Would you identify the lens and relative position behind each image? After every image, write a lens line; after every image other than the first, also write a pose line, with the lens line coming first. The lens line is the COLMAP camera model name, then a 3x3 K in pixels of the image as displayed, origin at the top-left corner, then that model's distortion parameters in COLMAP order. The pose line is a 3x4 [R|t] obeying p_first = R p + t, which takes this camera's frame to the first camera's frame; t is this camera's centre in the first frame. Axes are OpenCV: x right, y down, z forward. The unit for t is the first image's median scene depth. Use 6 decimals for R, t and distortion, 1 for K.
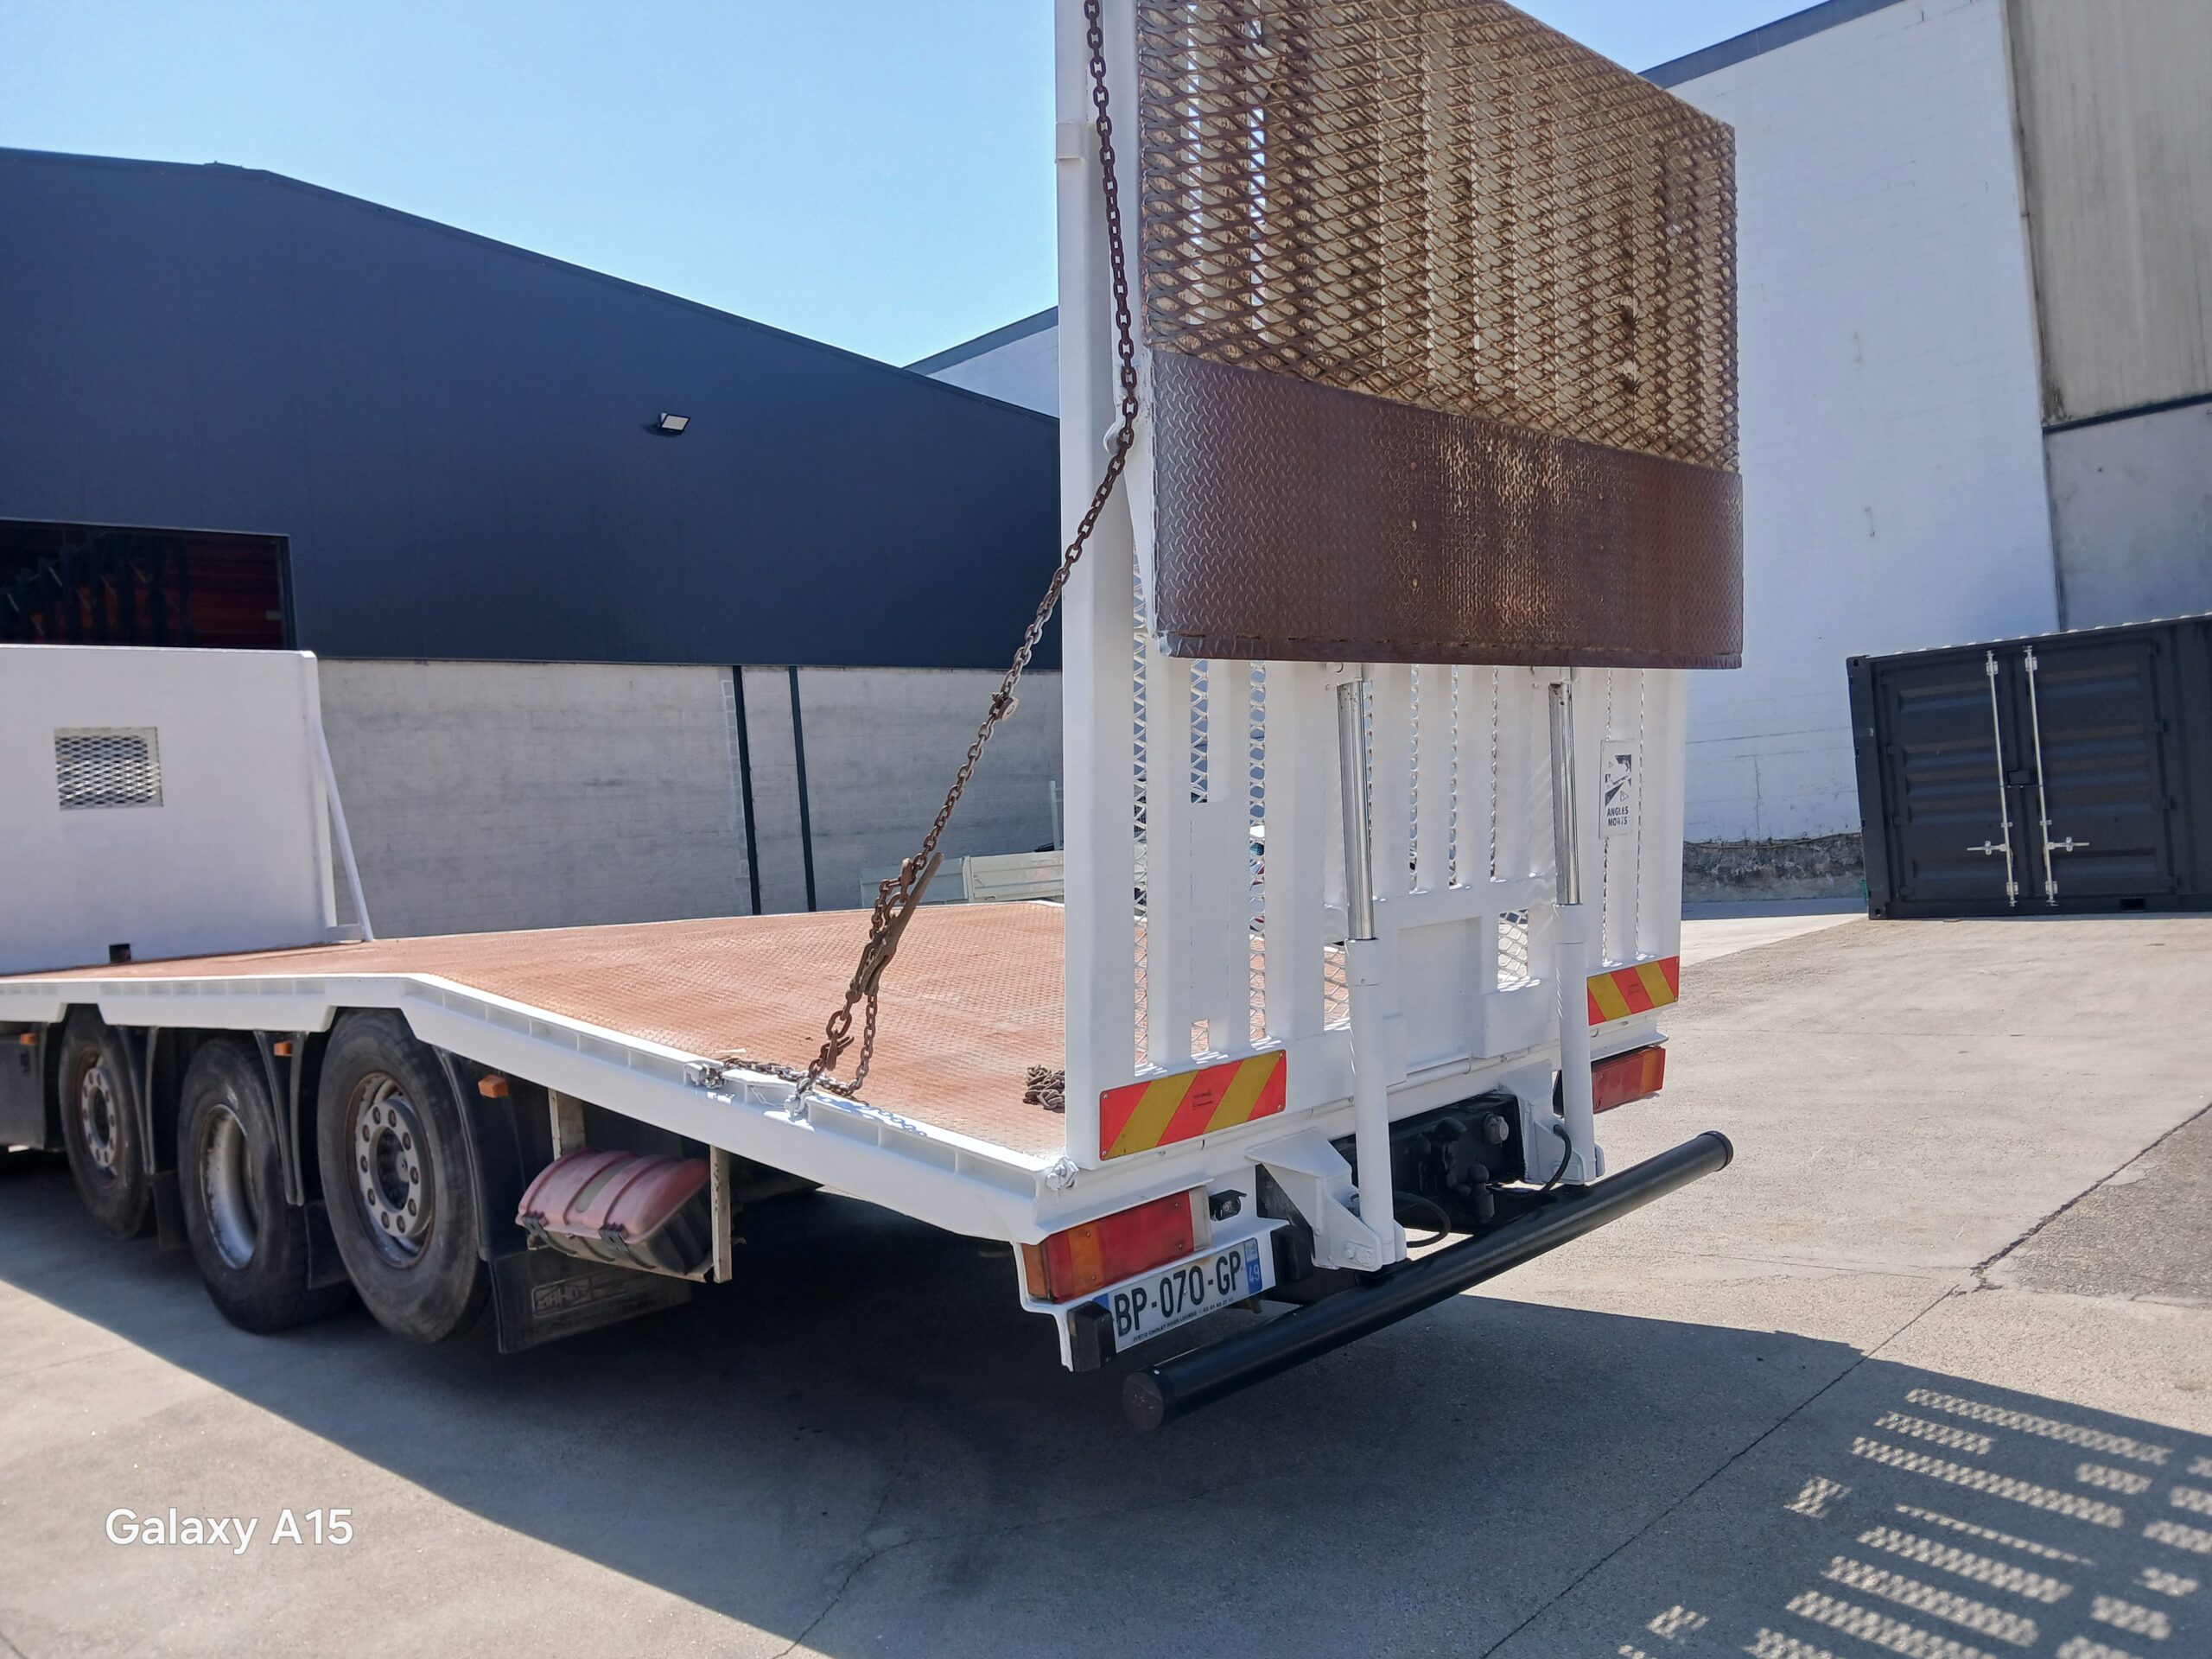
lens RADIAL K [[1803.3, 0, 1116.8], [0, 1803.3, 829.1], [0, 0, 1]] dist [0.006621, -0.111799]
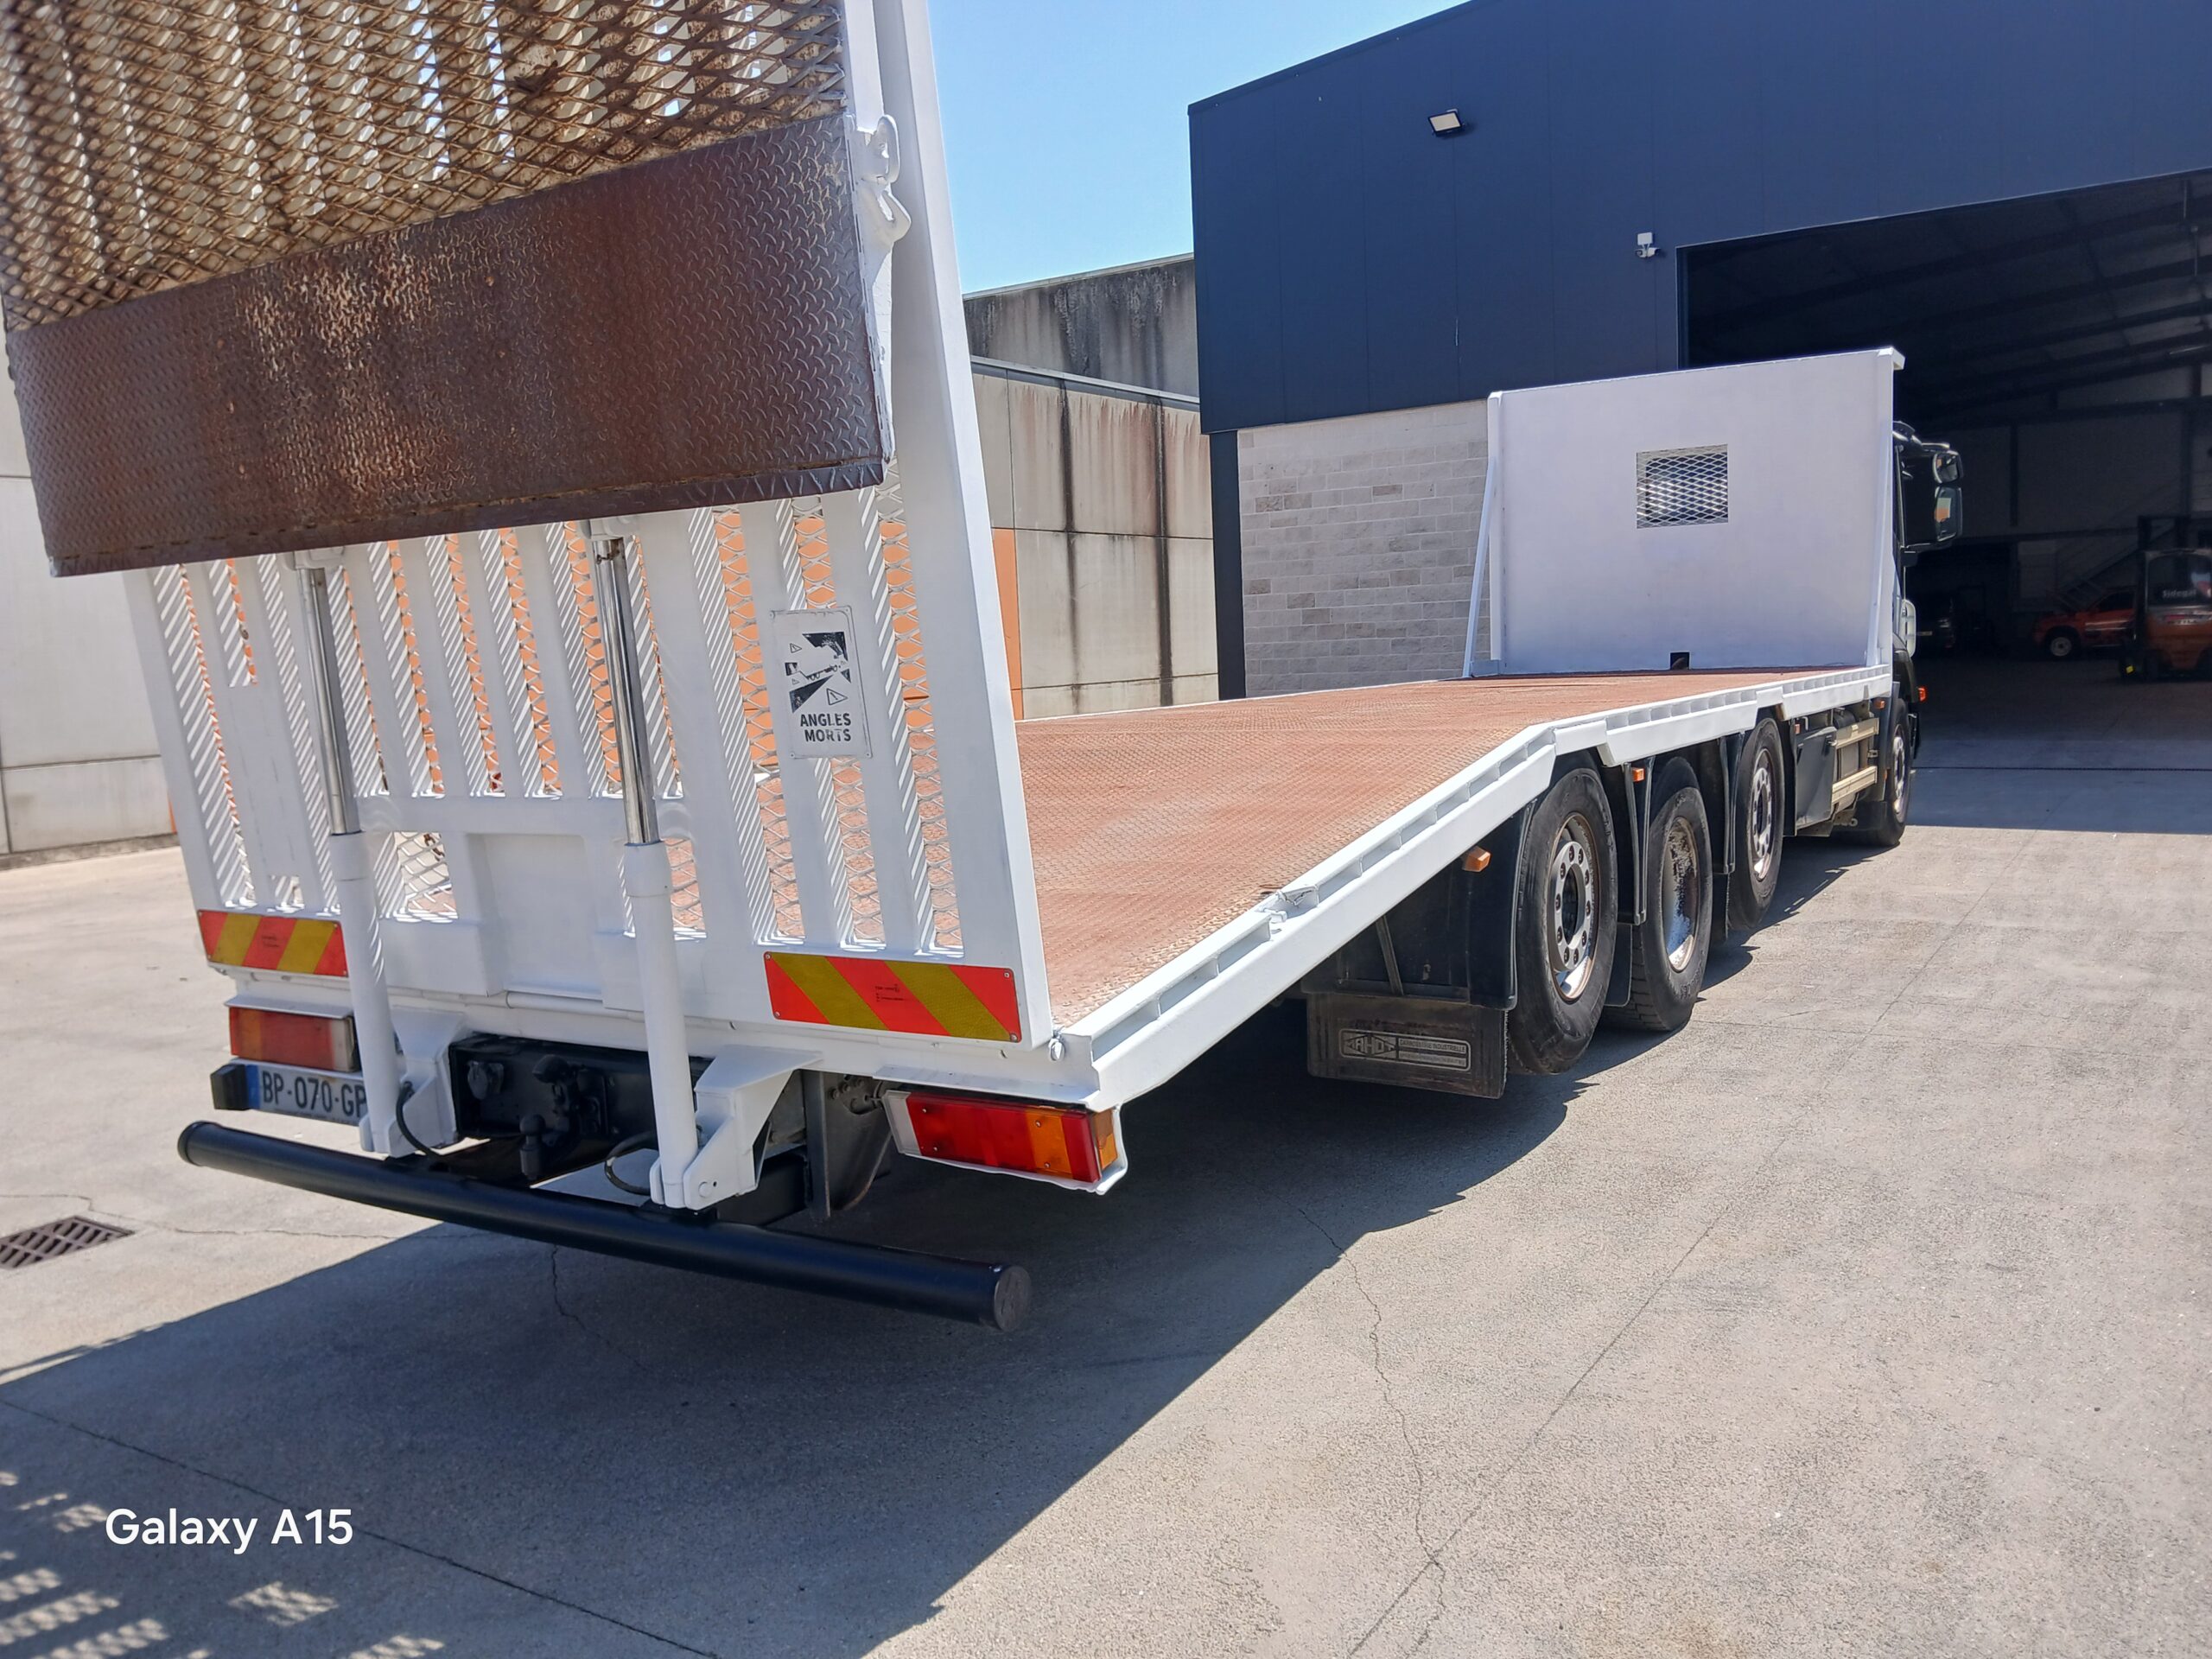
lens RADIAL K [[1779.0, 0, 1110.3], [0, 1779.0, 871.6], [0, 0, 1]] dist [0.009868, -0.088988]
pose [[0.193269, 0.199897, -0.960567, 1.121410], [0.028149, 0.977493, 0.209083, -0.106221], [0.980742, -0.067448, 0.183293, 1.193961]]
